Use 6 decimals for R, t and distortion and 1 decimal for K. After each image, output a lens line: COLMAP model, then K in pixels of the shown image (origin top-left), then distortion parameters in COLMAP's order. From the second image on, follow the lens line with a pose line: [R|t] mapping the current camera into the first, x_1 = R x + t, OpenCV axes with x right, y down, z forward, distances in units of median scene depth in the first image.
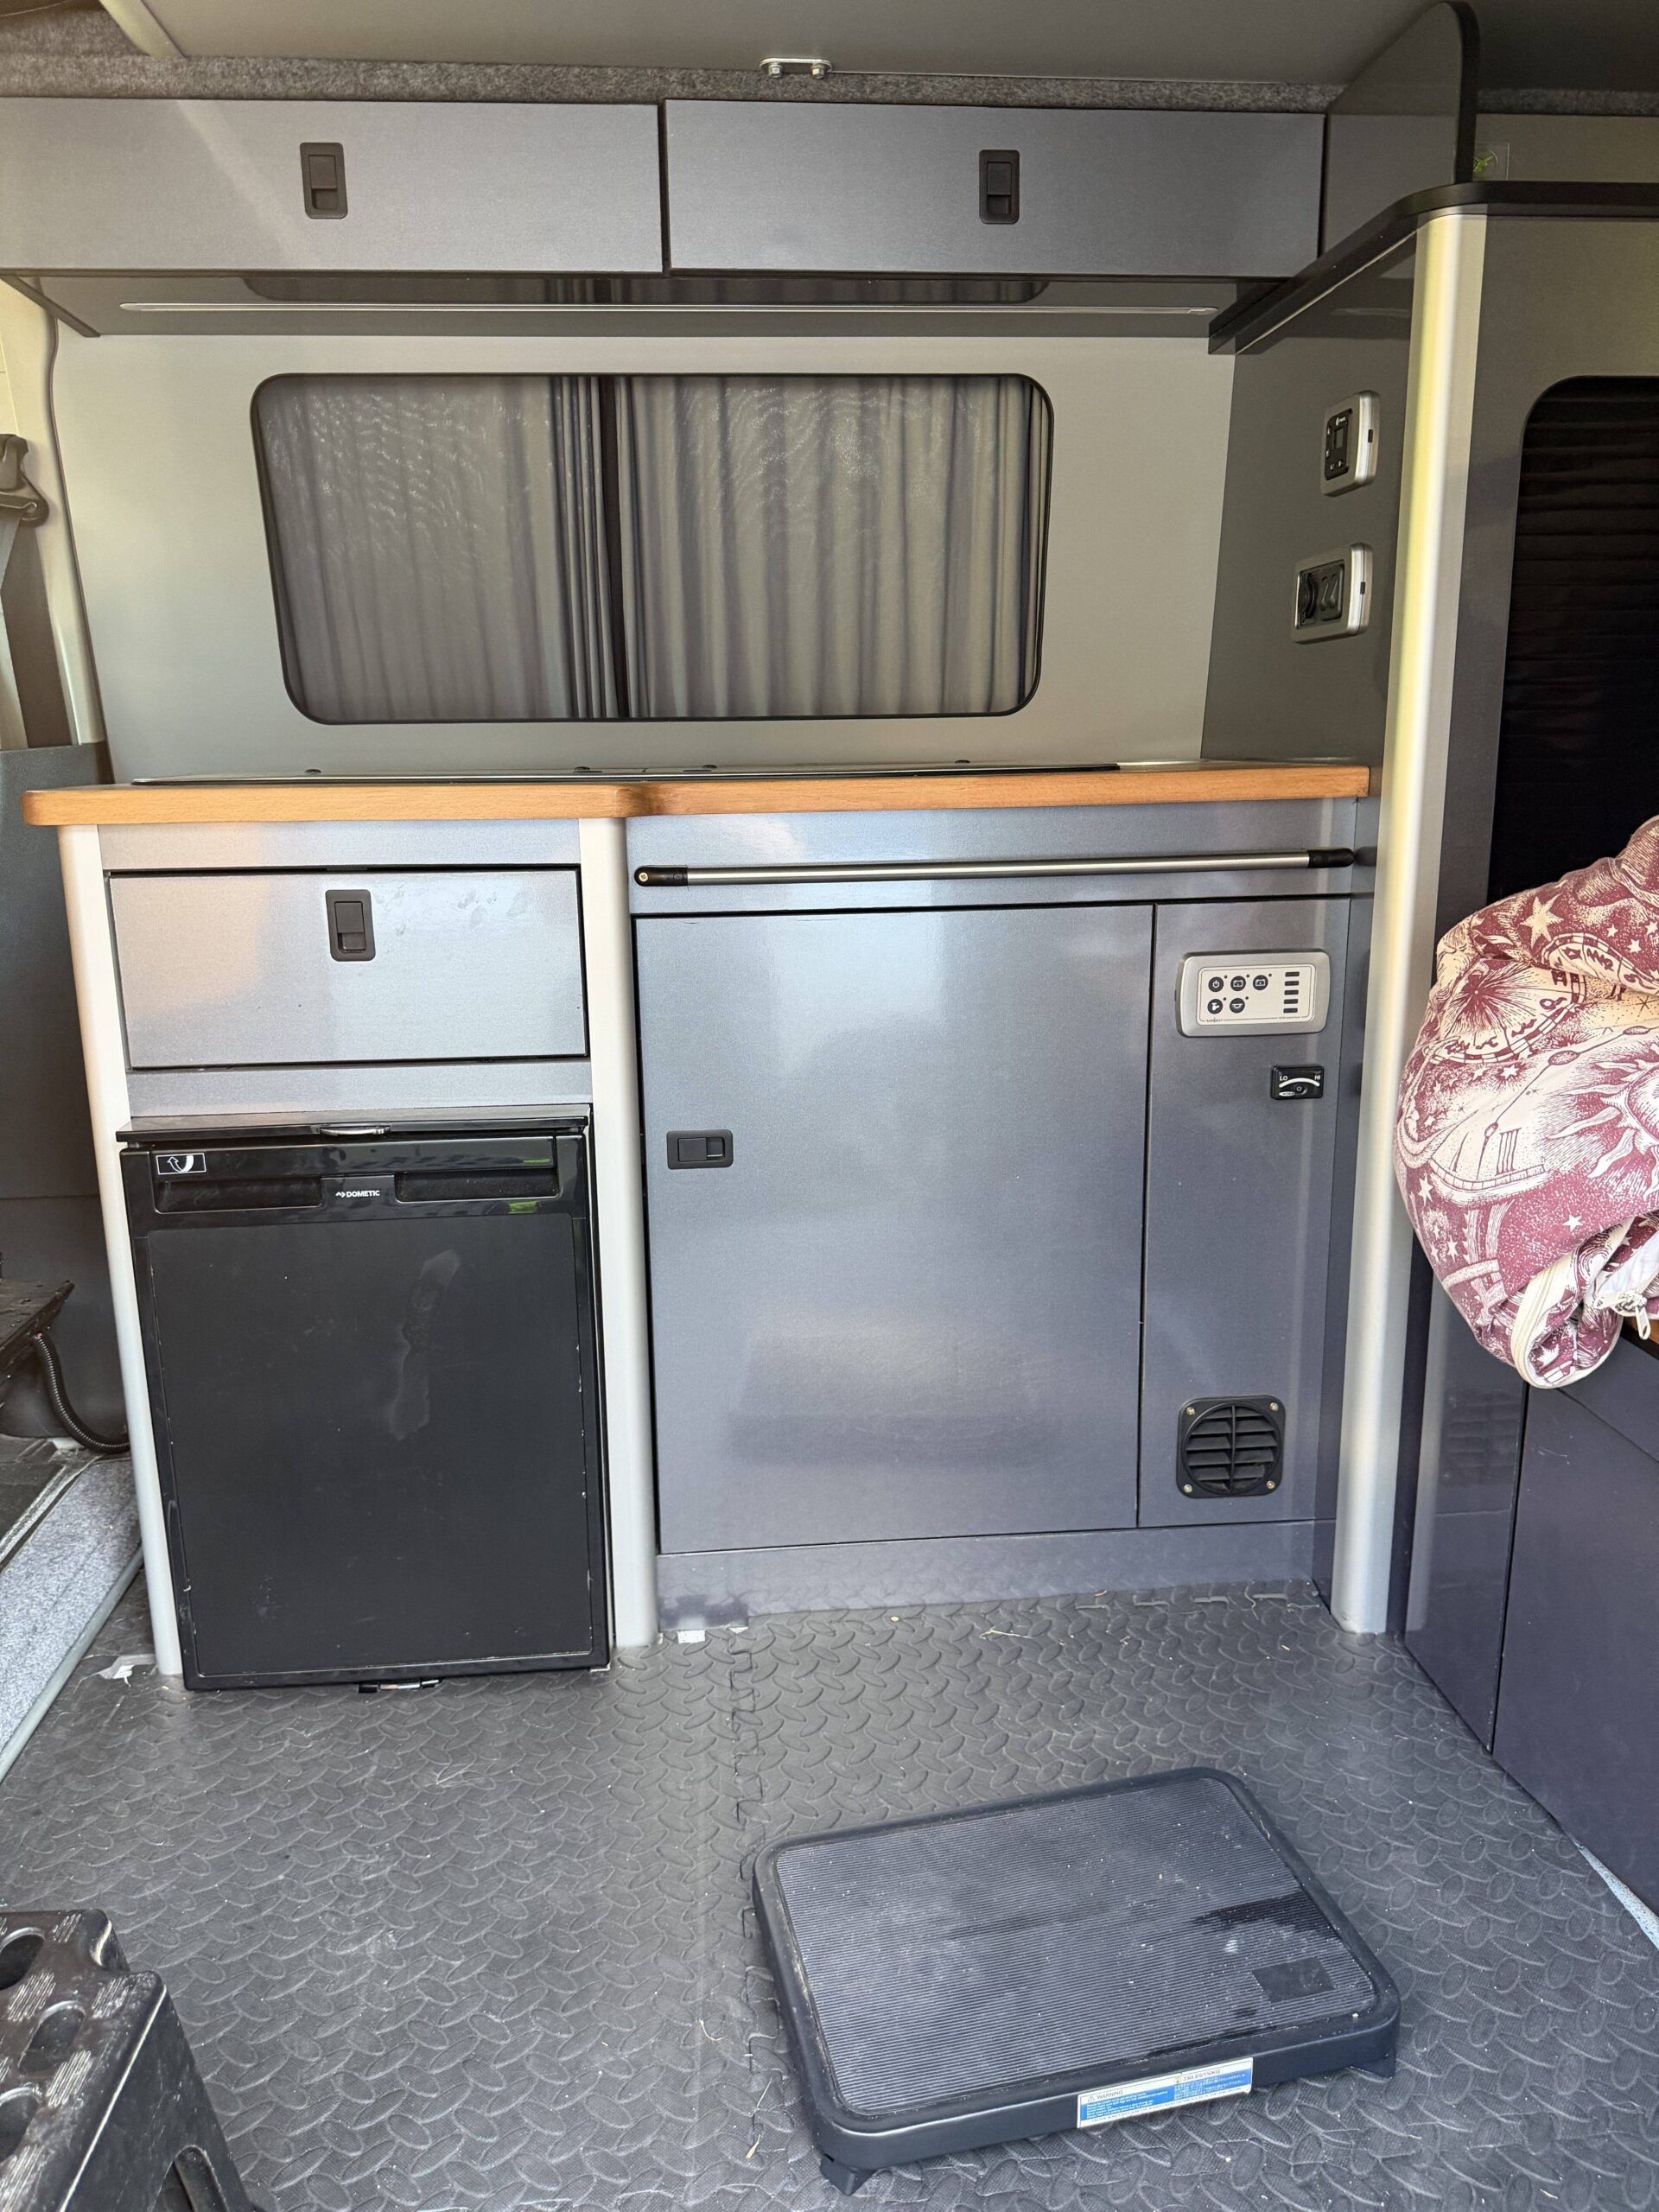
lens RADIAL K [[1549.8, 0, 829.0], [0, 1549.8, 1104.8], [0, 0, 1]] dist [-0.009275, -0.000920]
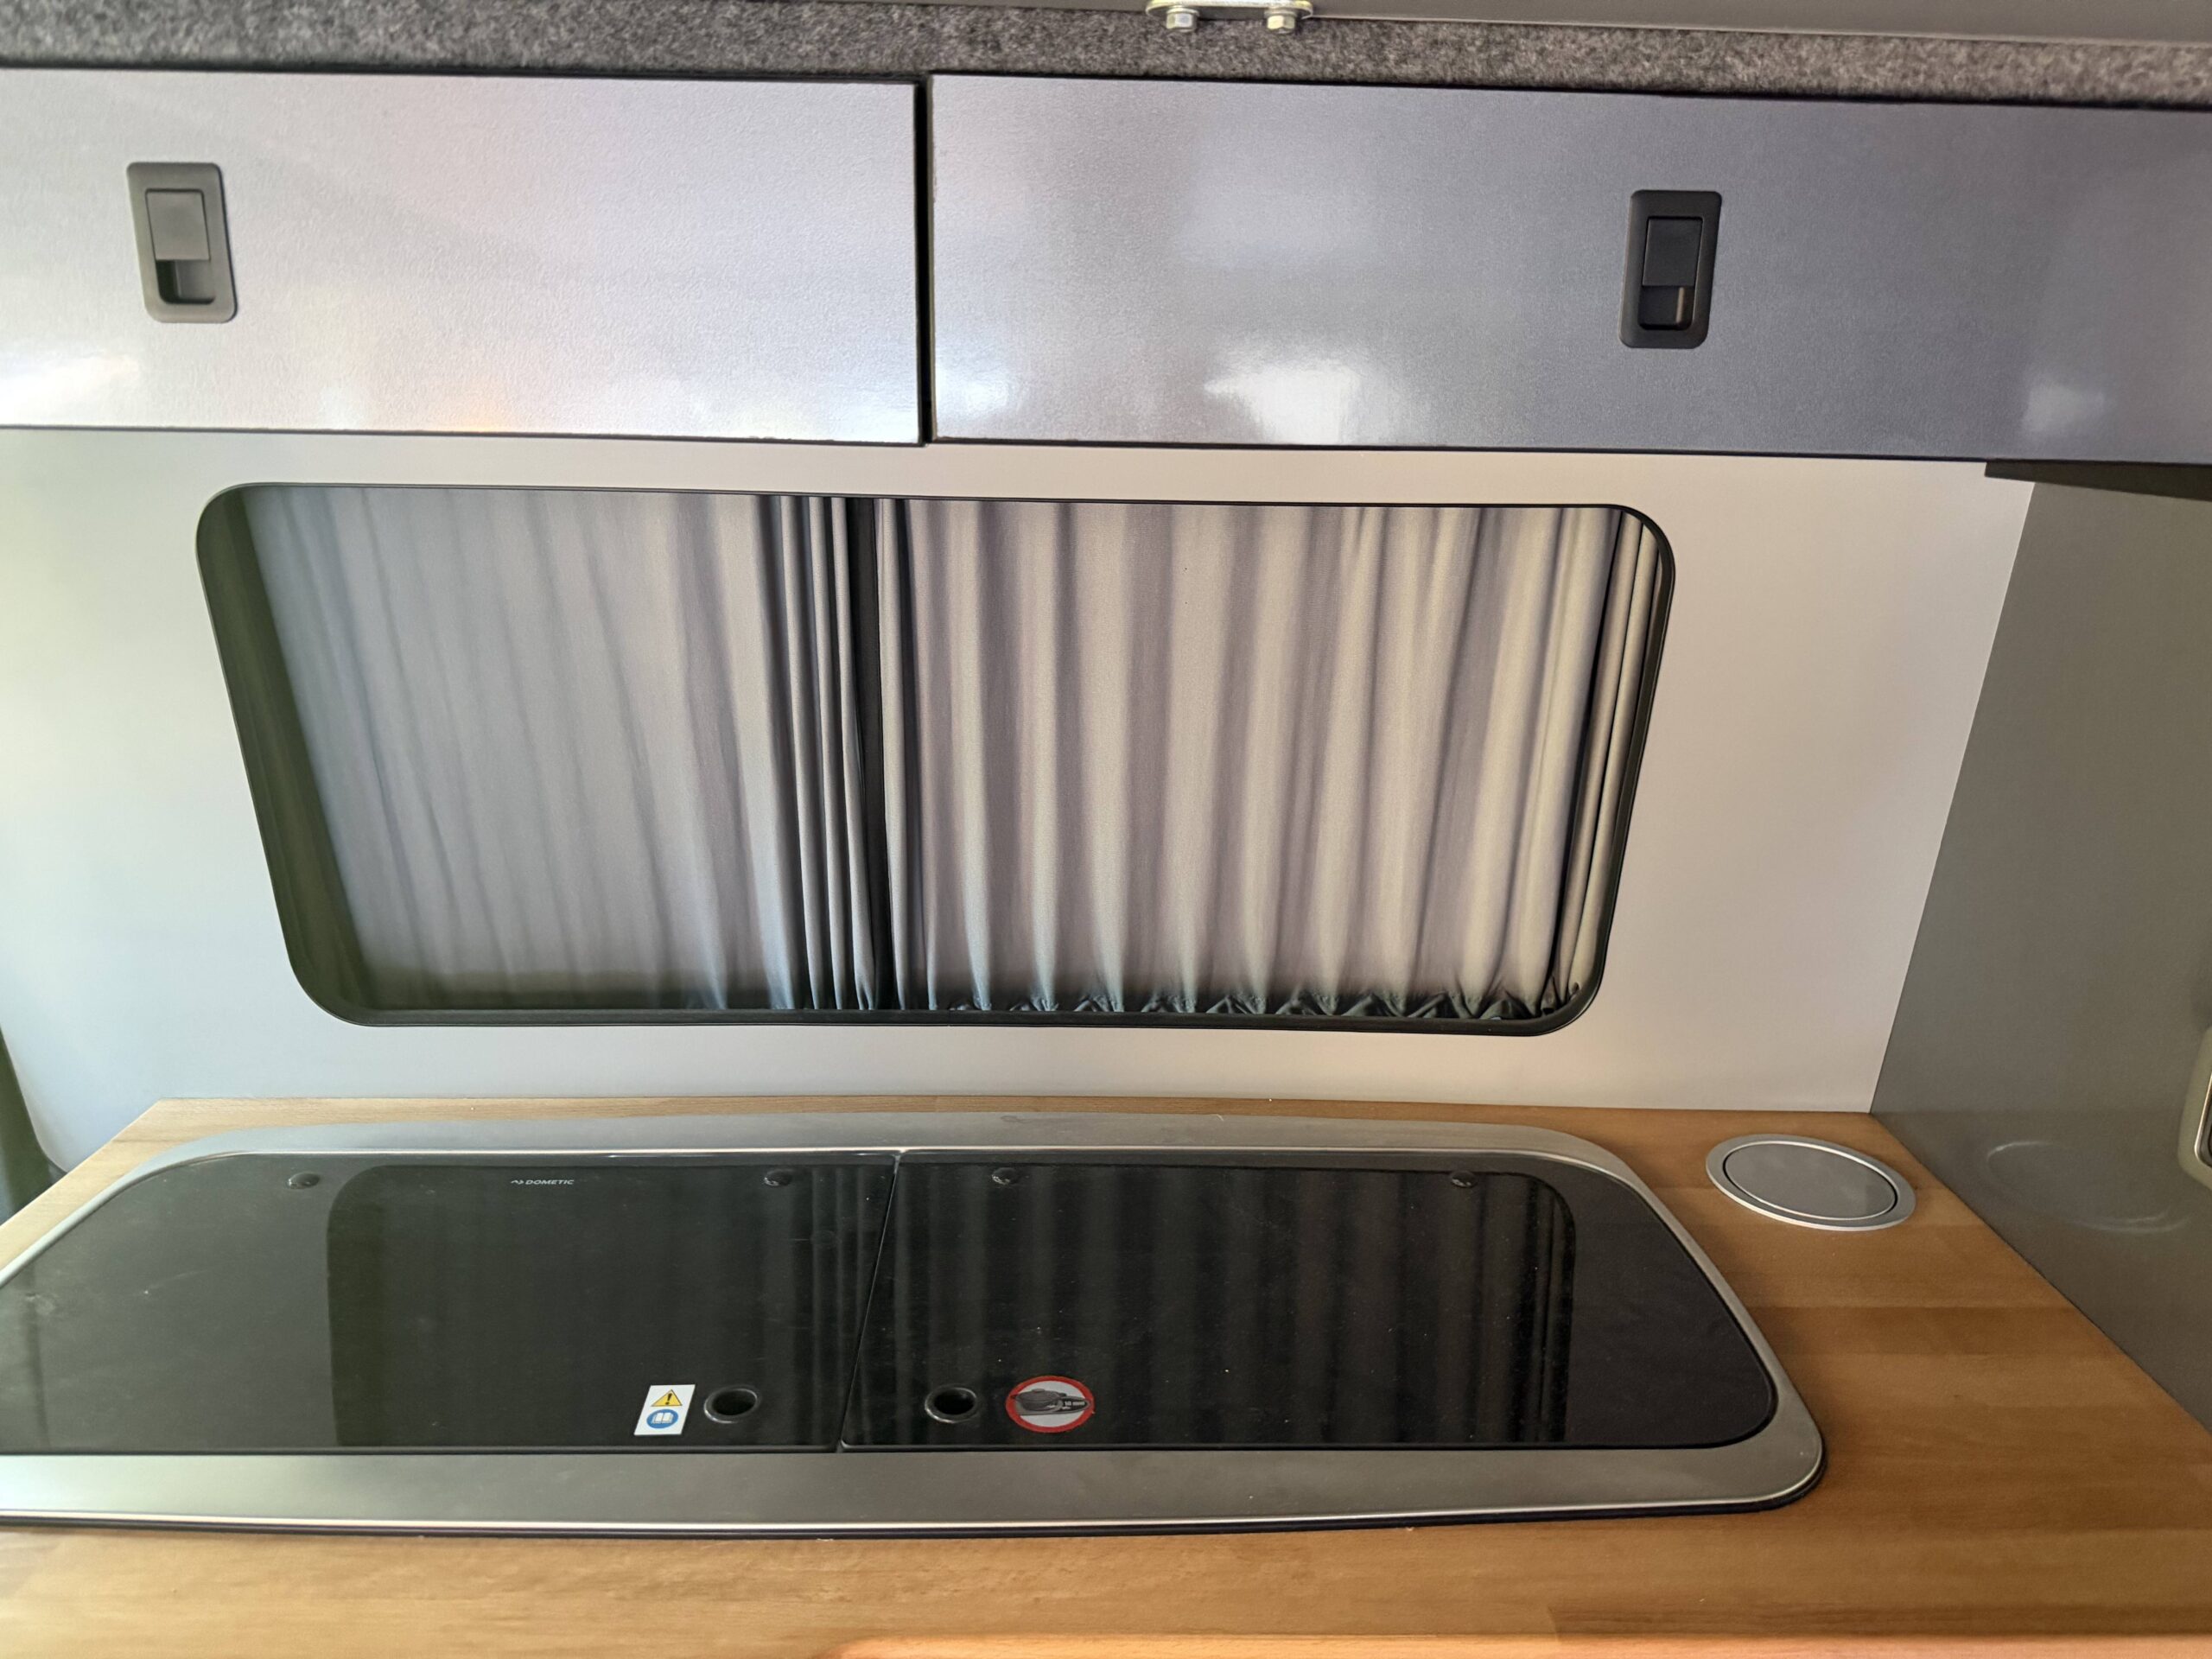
lens RADIAL K [[1549.8, 0, 1107.0], [0, 1549.8, 831.1], [0, 0, 1]] dist [-0.009275, -0.000920]
pose [[0.997819, 0.043164, -0.049936, -0.024195], [-0.041001, 0.998210, 0.043544, -0.452783], [0.051726, -0.041401, 0.997803, 0.546597]]
